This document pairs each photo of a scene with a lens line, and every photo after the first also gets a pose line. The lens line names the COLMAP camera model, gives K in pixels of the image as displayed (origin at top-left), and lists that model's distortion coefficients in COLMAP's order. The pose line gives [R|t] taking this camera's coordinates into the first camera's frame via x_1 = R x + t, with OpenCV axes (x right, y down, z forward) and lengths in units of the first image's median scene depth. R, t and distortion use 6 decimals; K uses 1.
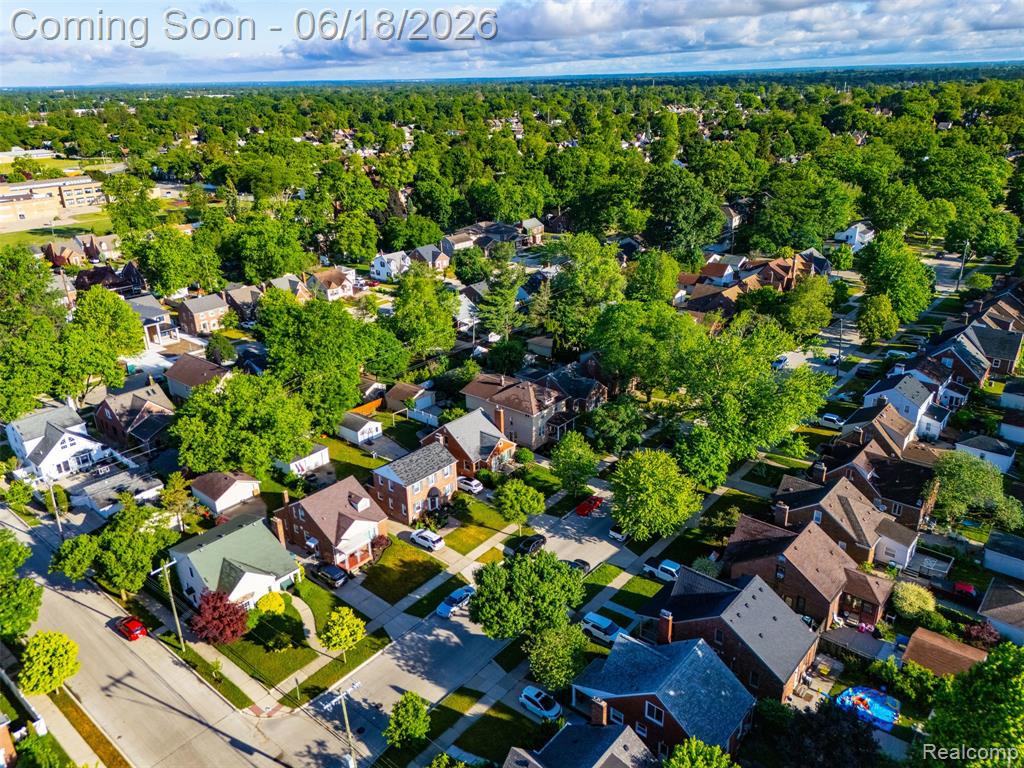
lens RADIAL K [[749.4, 0, 512.0], [0, 749.4, 384.0], [0, 0, 1]] dist [0.072639, -0.070510]
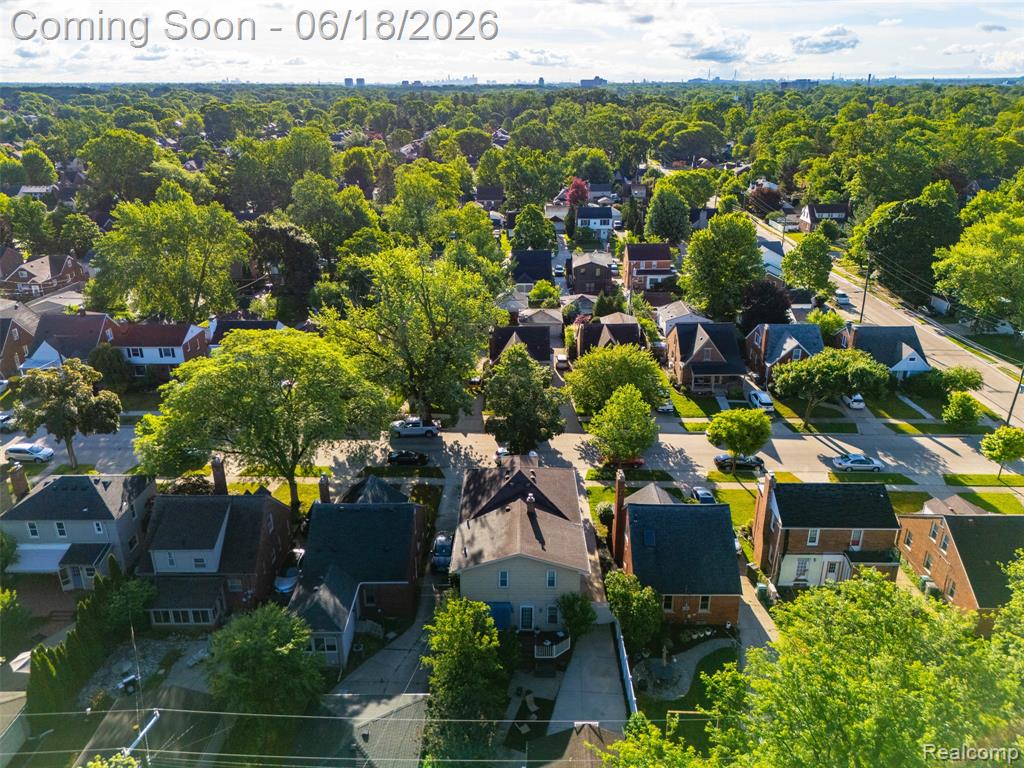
lens RADIAL K [[749.4, 0, 512.0], [0, 749.4, 384.0], [0, 0, 1]] dist [0.072639, -0.070510]
pose [[-0.641362, -0.256007, 0.723267, -0.333964], [0.306330, 0.778846, 0.547321, -0.331310], [-0.703432, 0.572589, -0.421100, 1.191584]]
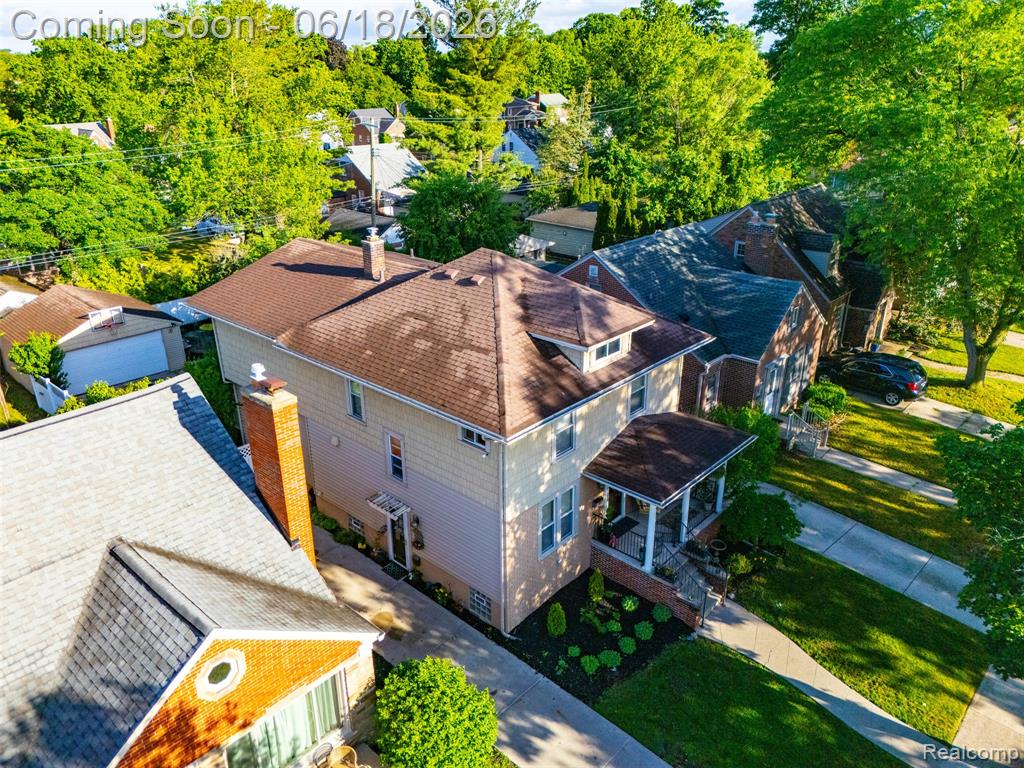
lens RADIAL K [[749.4, 0, 512.0], [0, 749.4, 384.0], [0, 0, 1]] dist [0.072639, -0.070510]
pose [[0.999112, 0.035824, -0.022175, 0.031686], [-0.035312, 0.999110, 0.023049, 0.026279], [0.022981, -0.022246, 0.999488, 0.812685]]
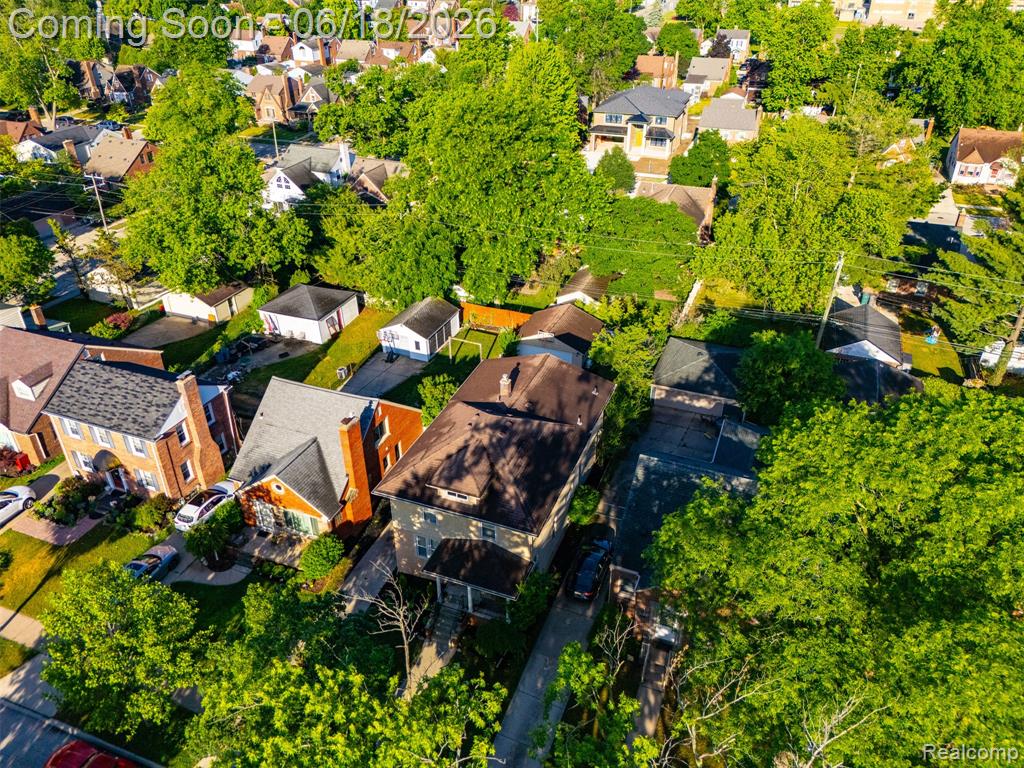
lens RADIAL K [[749.4, 0, 512.0], [0, 749.4, 384.0], [0, 0, 1]] dist [0.072639, -0.070510]
pose [[0.318679, 0.513277, -0.796863, 0.301162], [-0.356568, 0.843859, 0.400951, -0.164786], [0.878239, 0.156361, 0.451938, 0.850035]]
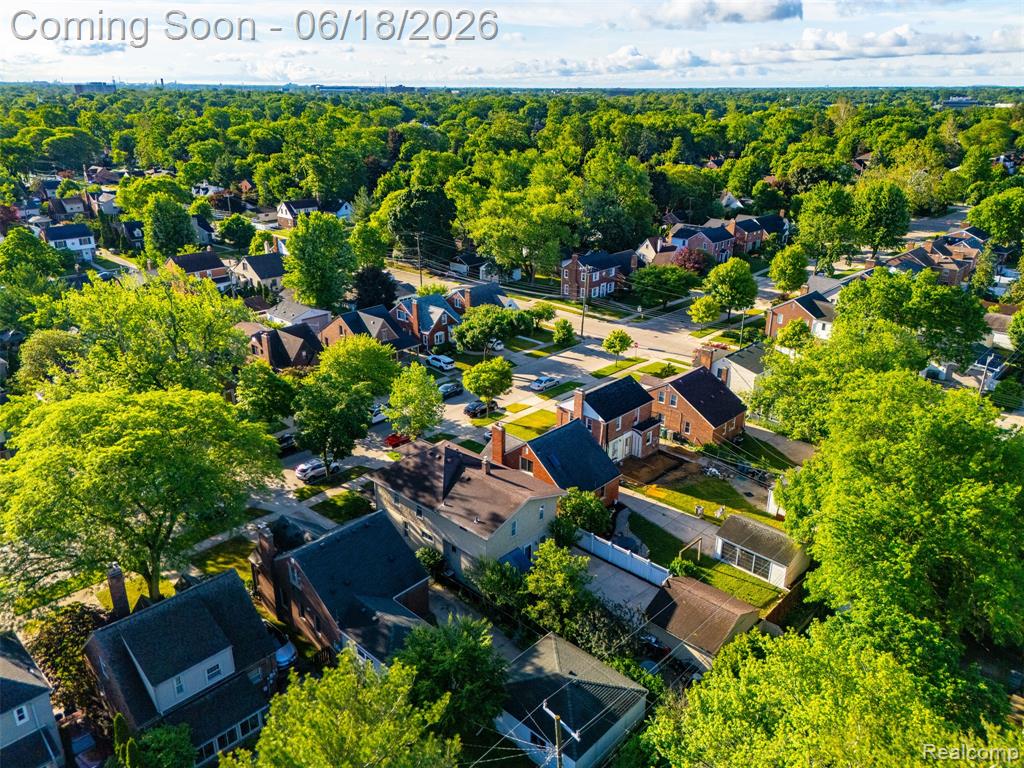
lens RADIAL K [[749.4, 0, 512.0], [0, 749.4, 384.0], [0, 0, 1]] dist [0.072639, -0.070510]
pose [[-0.998457, 0.002184, 0.055496, -0.061930], [0.039650, 0.727724, 0.684723, -0.411943], [-0.038890, 0.685867, -0.726687, 1.372223]]
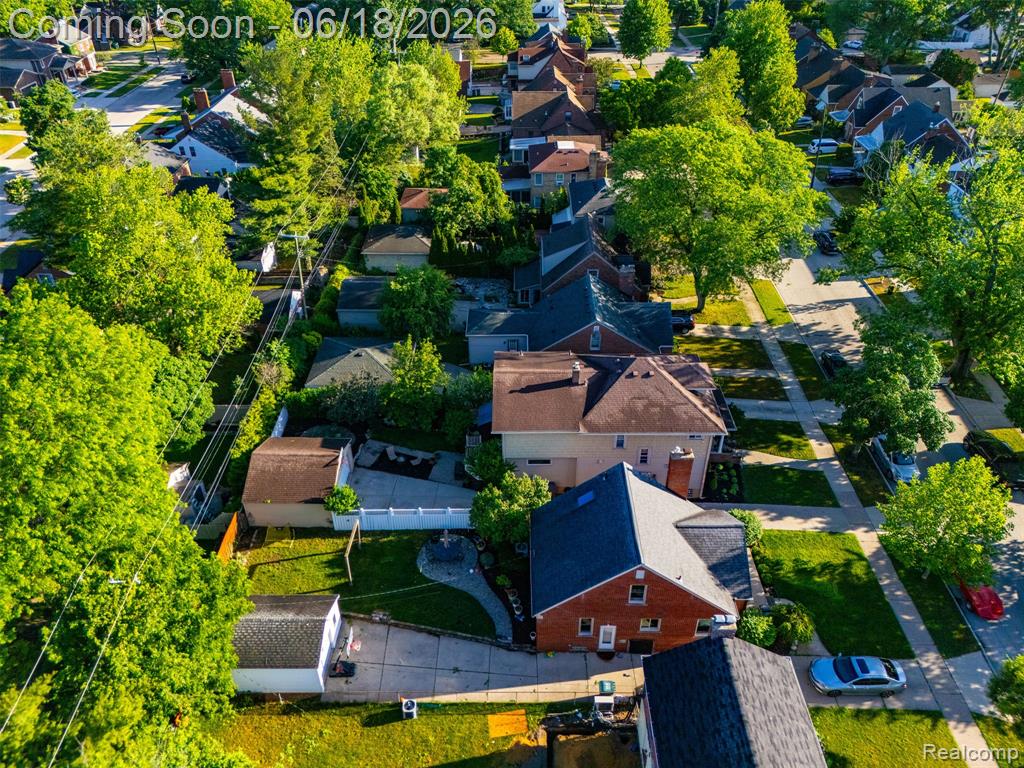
lens RADIAL K [[749.4, 0, 512.0], [0, 749.4, 384.0], [0, 0, 1]] dist [0.072639, -0.070510]
pose [[0.764590, -0.360825, 0.534048, -0.276162], [0.232200, 0.927172, 0.293998, -0.135083], [-0.601237, -0.100781, 0.792690, 0.702726]]
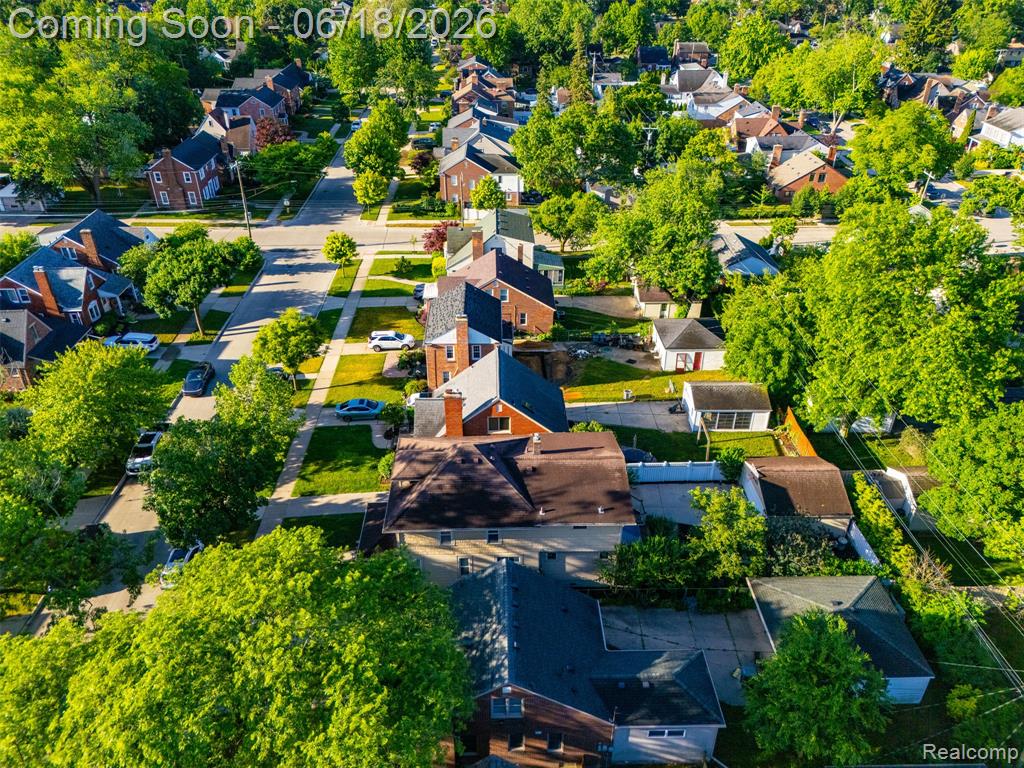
lens RADIAL K [[749.4, 0, 512.0], [0, 749.4, 384.0], [0, 0, 1]] dist [0.072639, -0.070510]
pose [[-0.742569, 0.373252, -0.556124, 0.218911], [-0.236124, 0.631119, 0.738873, -0.334973], [0.626767, 0.679979, -0.380516, 1.153511]]
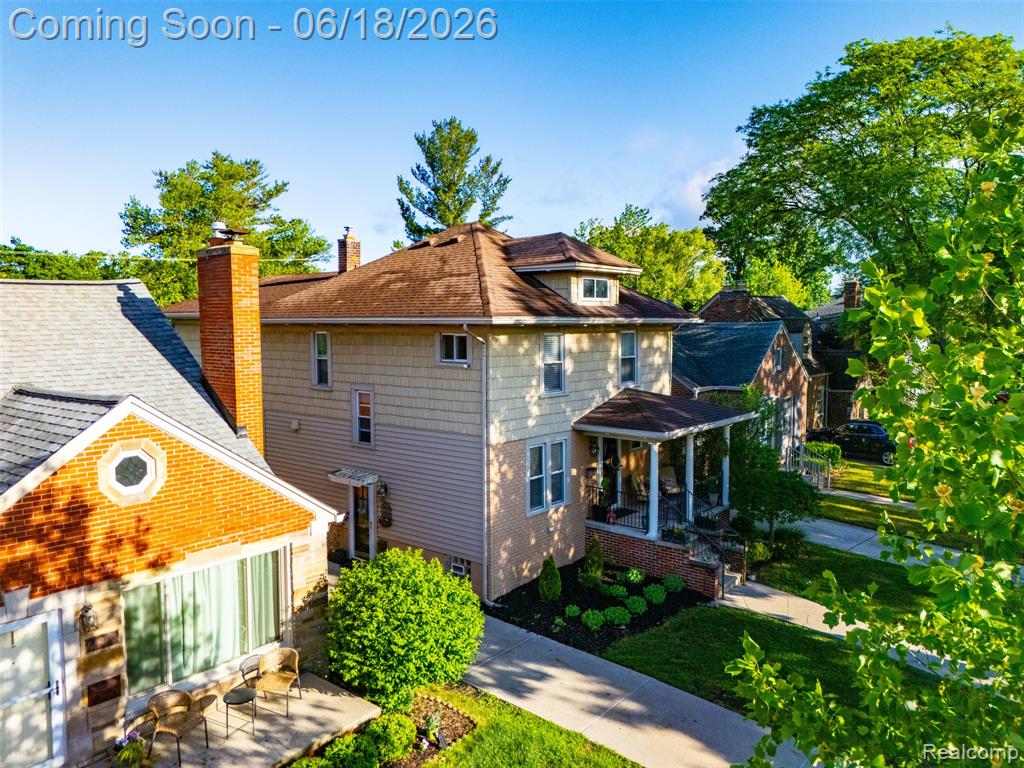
lens RADIAL K [[749.4, 0, 512.0], [0, 749.4, 384.0], [0, 0, 1]] dist [0.072639, -0.070510]
pose [[0.999622, 0.025981, 0.009023, 0.030474], [-0.022240, 0.956597, -0.290563, 0.090075], [-0.016181, 0.290252, 0.956813, 0.836133]]
